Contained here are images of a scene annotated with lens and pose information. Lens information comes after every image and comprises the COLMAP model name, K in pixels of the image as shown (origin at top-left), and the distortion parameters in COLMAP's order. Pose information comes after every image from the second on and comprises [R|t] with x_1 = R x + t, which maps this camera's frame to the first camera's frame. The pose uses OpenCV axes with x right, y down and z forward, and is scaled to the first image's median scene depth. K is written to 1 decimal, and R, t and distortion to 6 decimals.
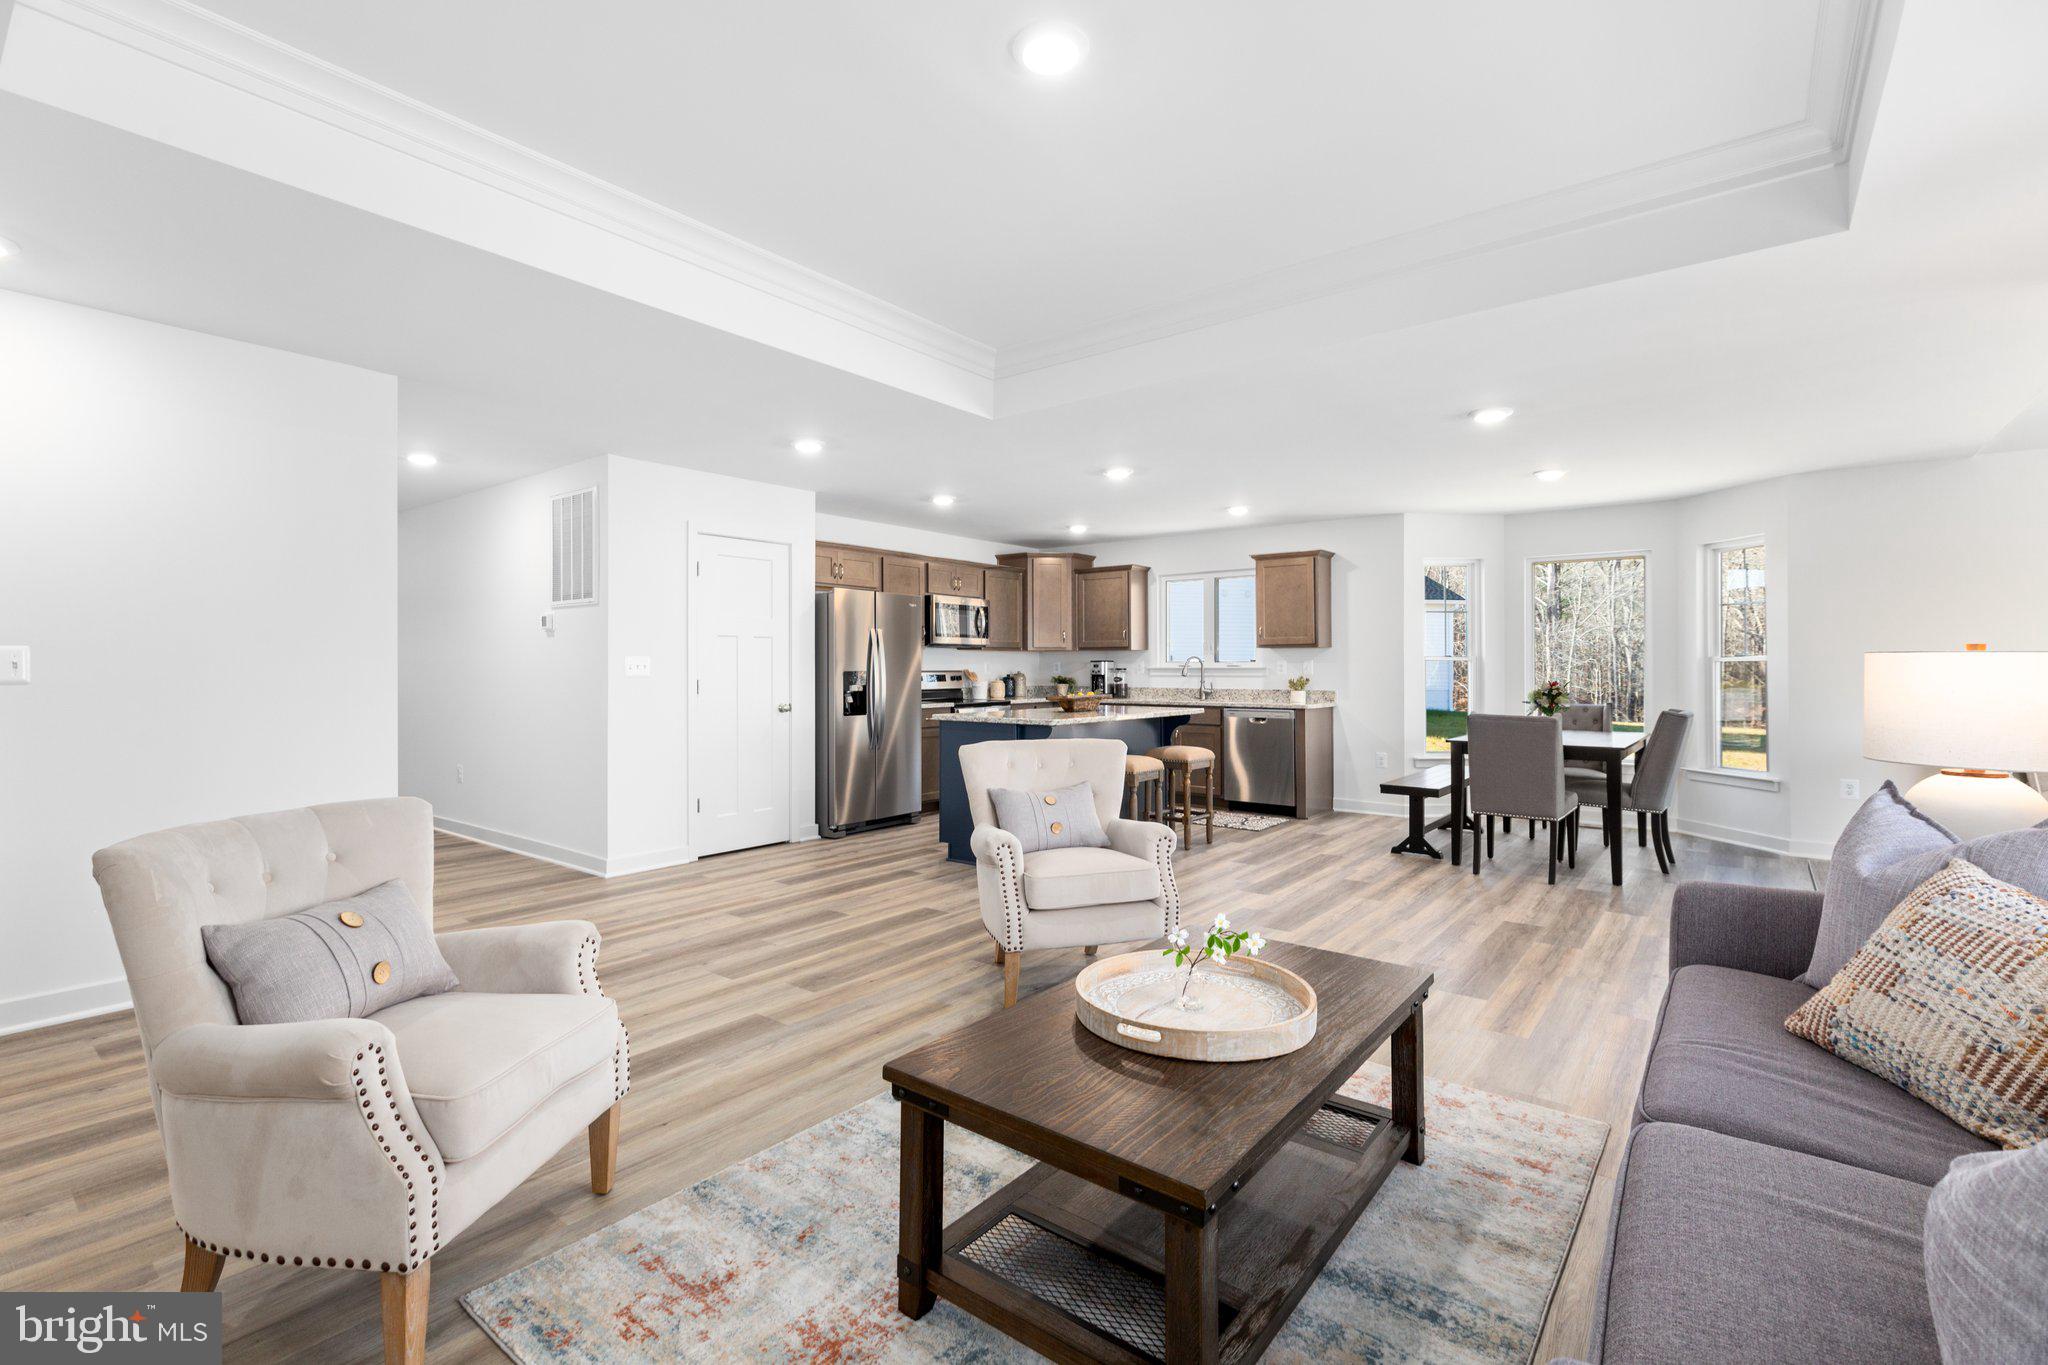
lens RADIAL K [[913.0, 0, 1003.0], [0, 913.0, 661.6], [0, 0, 1]] dist [0.004615, 0.001002]
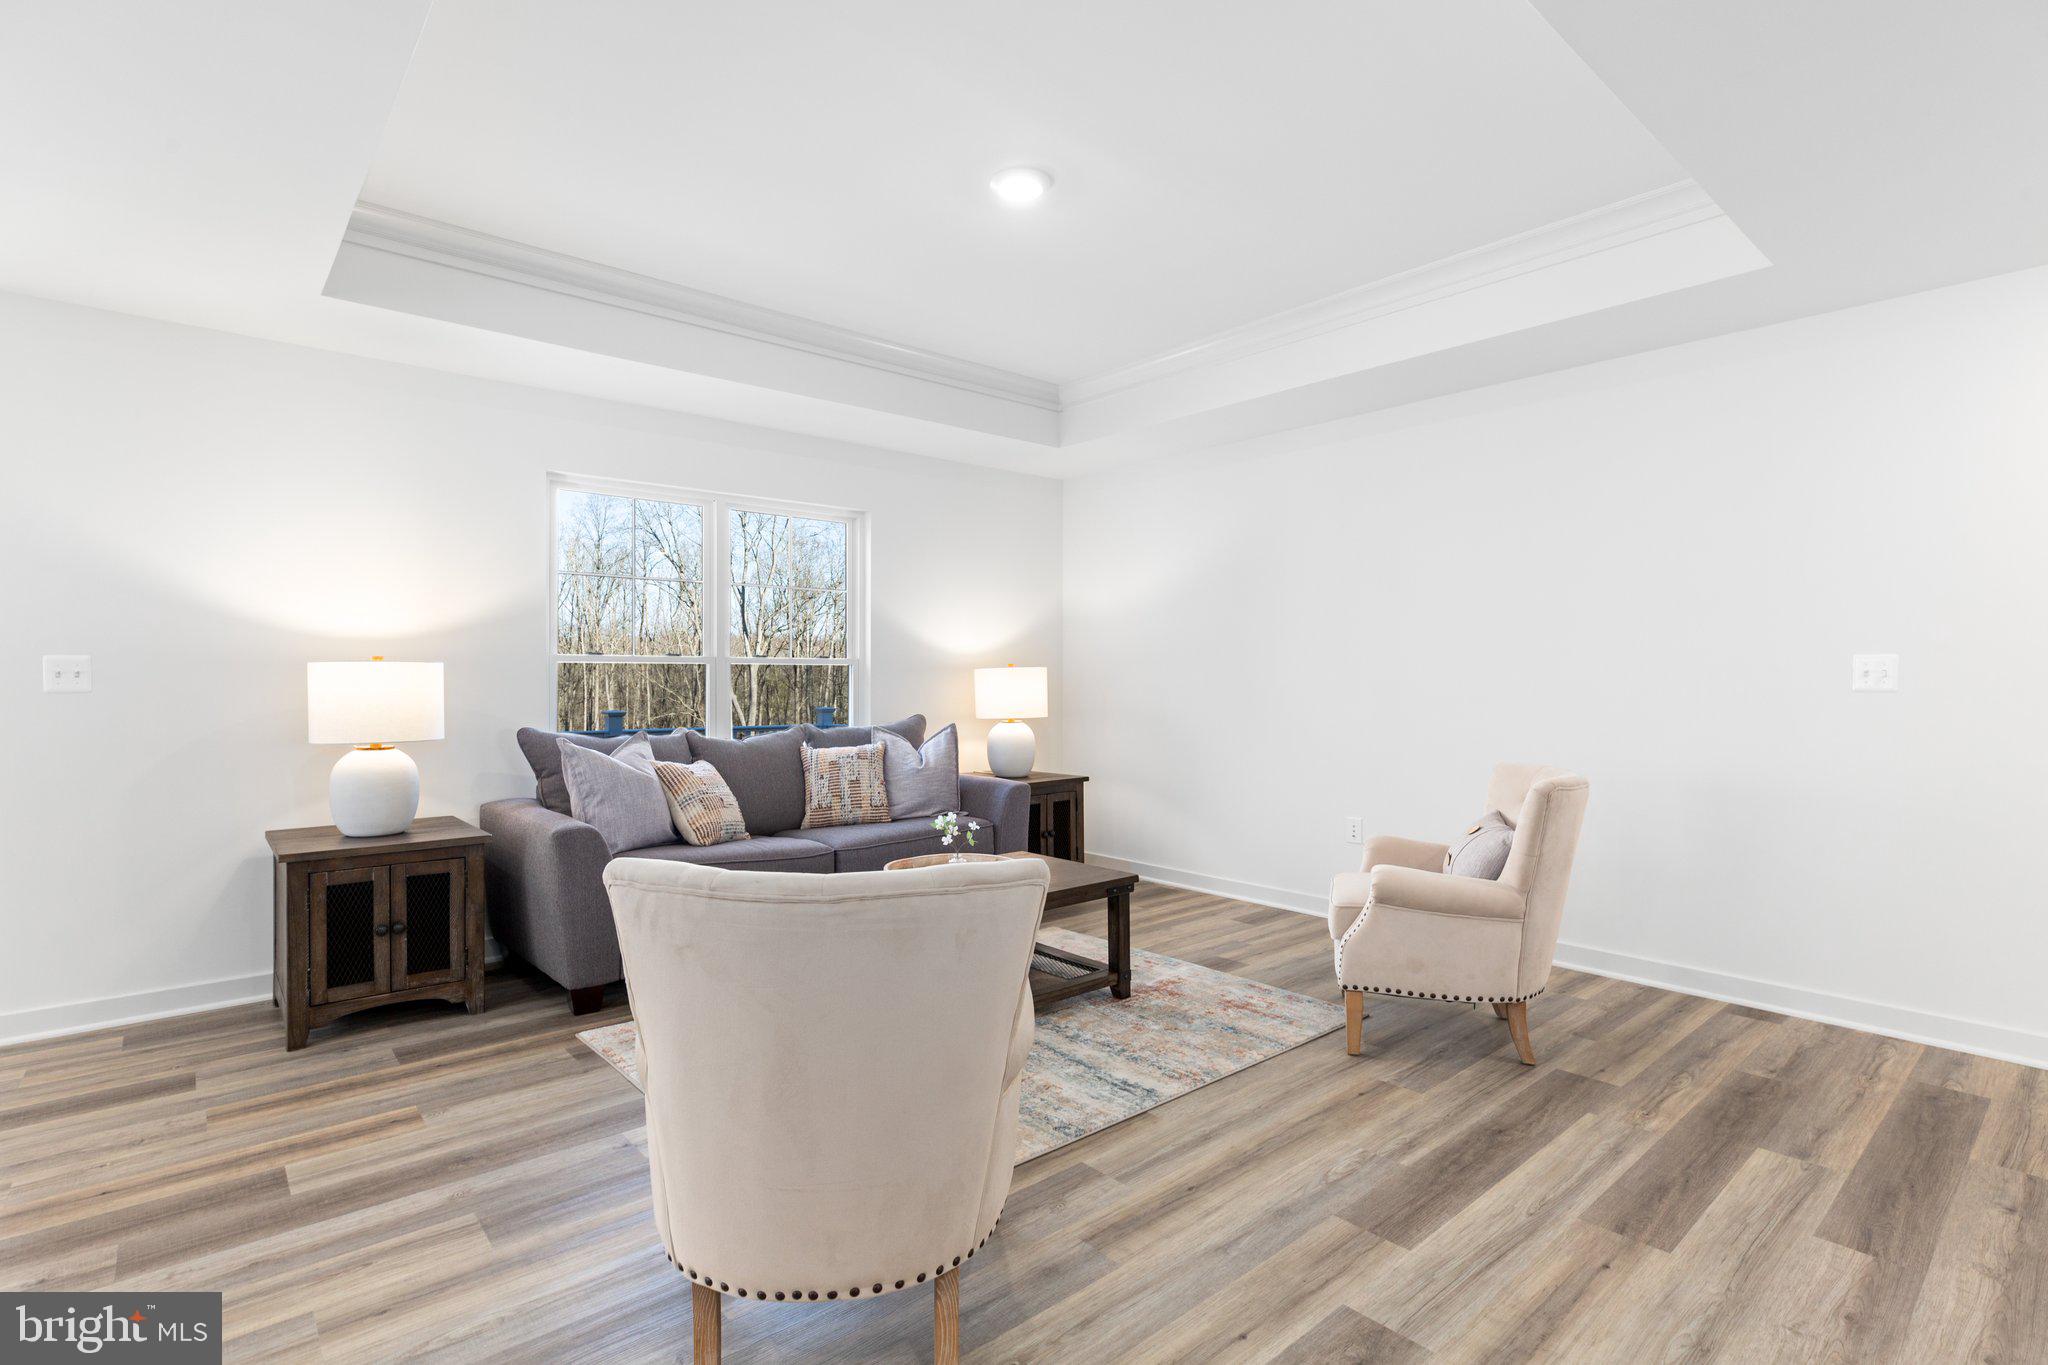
lens RADIAL K [[978.9, 0, 1016.2], [0, 978.9, 686.6], [0, 0, 1]] dist [-0.006234, 0.001521]
pose [[-0.984534, -0.002014, 0.175183, -0.051901], [-0.001583, 0.999995, 0.002600, 0.006137], [-0.175188, 0.002283, -0.984532, 0.676360]]
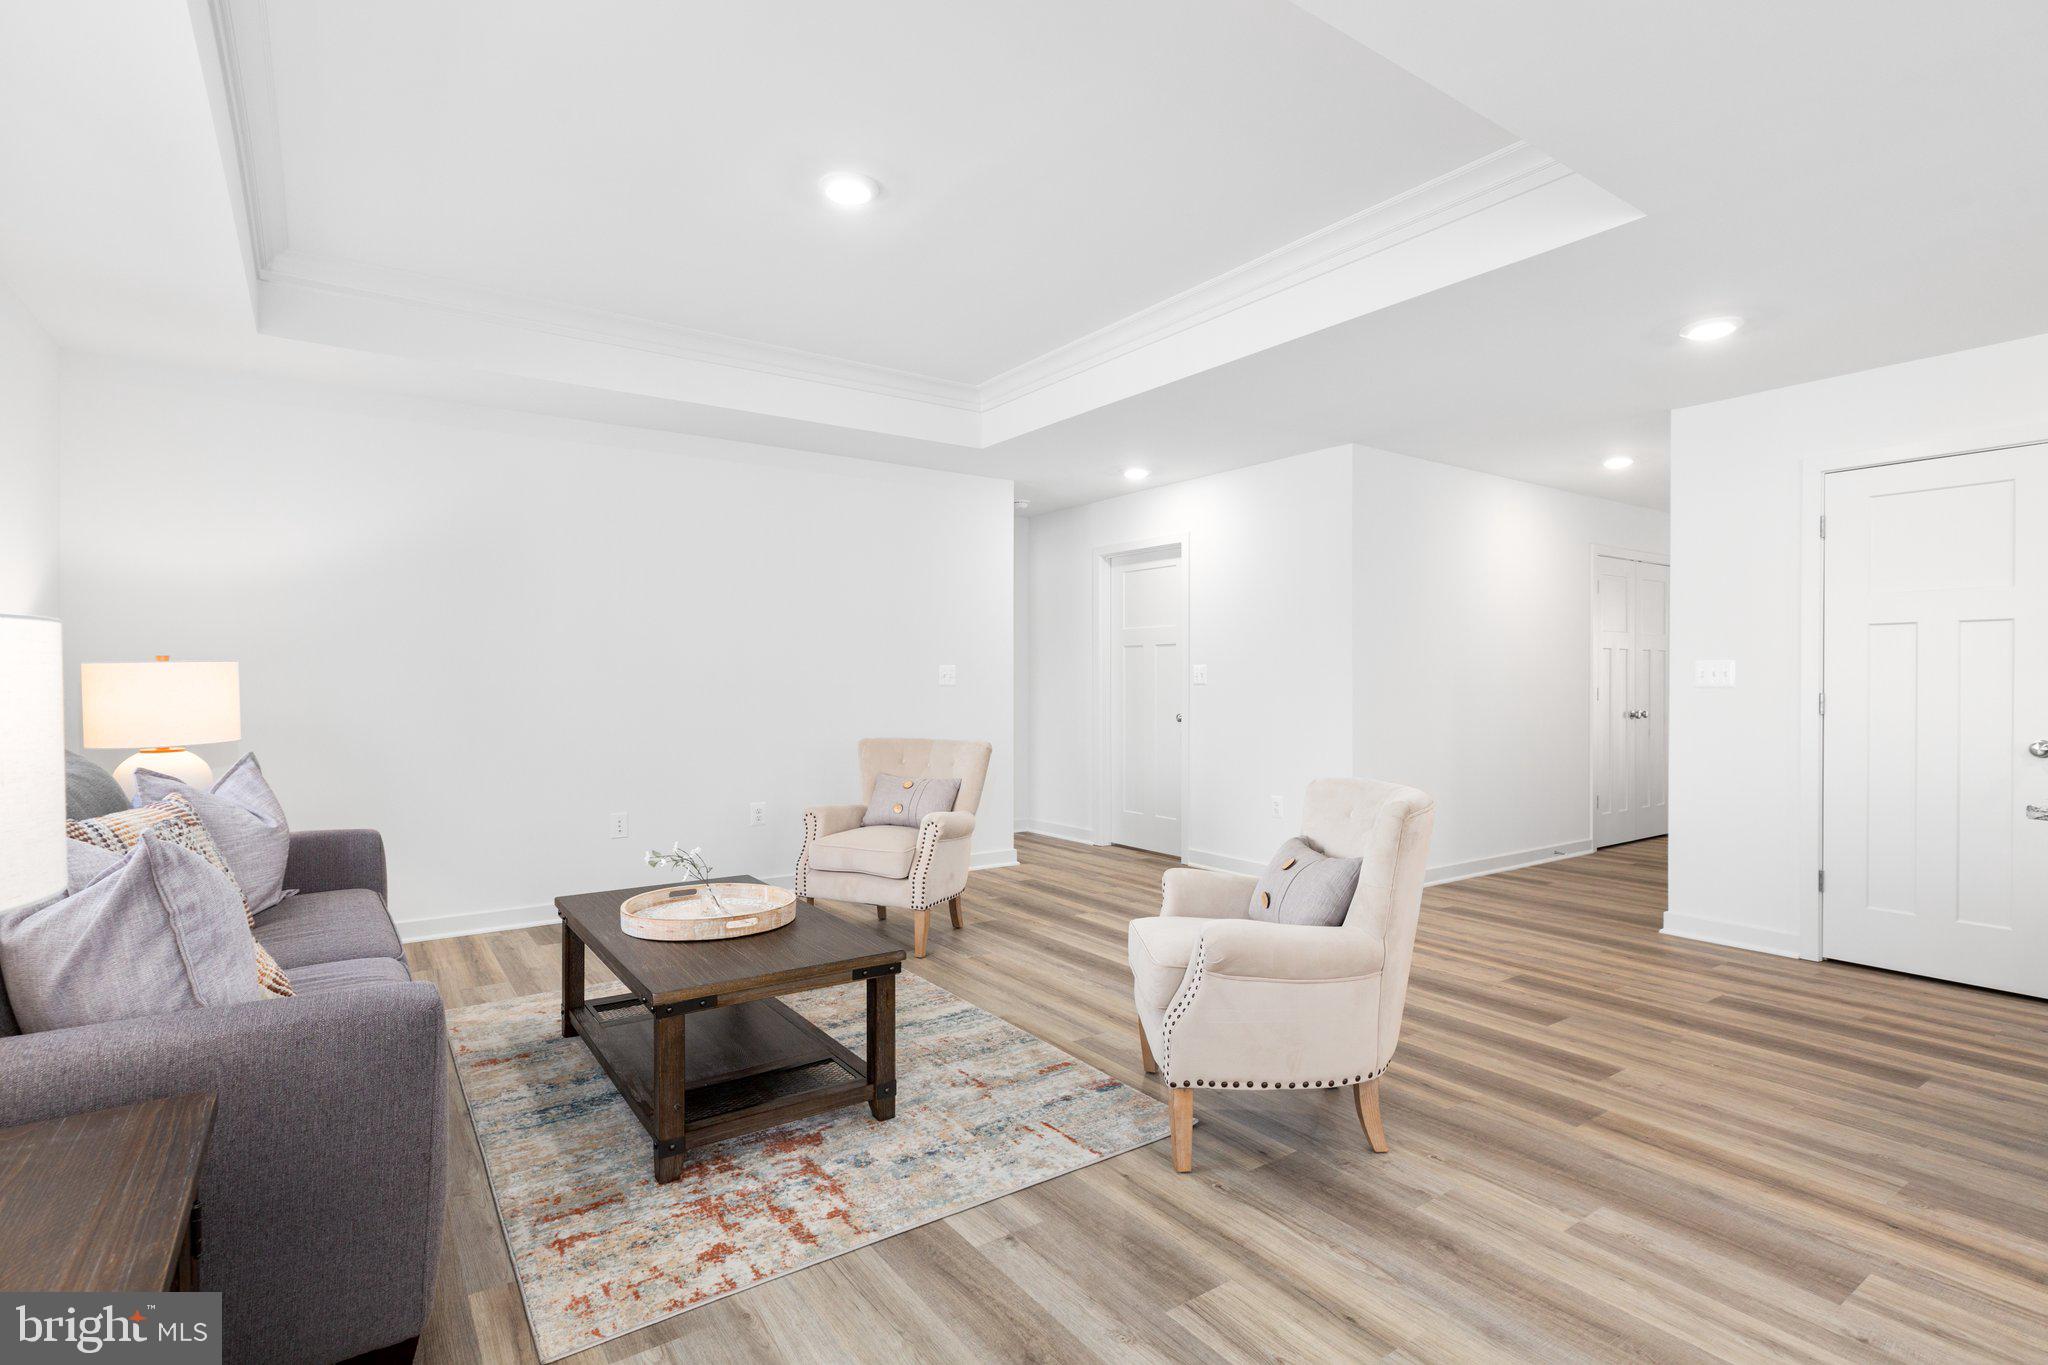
lens RADIAL K [[978.9, 0, 1018.6], [0, 978.9, 686.1], [0, 0, 1]] dist [-0.006234, 0.001521]
pose [[-0.276846, 0.006843, -0.960890, 0.376511], [0.007858, 0.999957, 0.004857, 0.005558], [0.960882, -0.006206, -0.276888, 0.464704]]
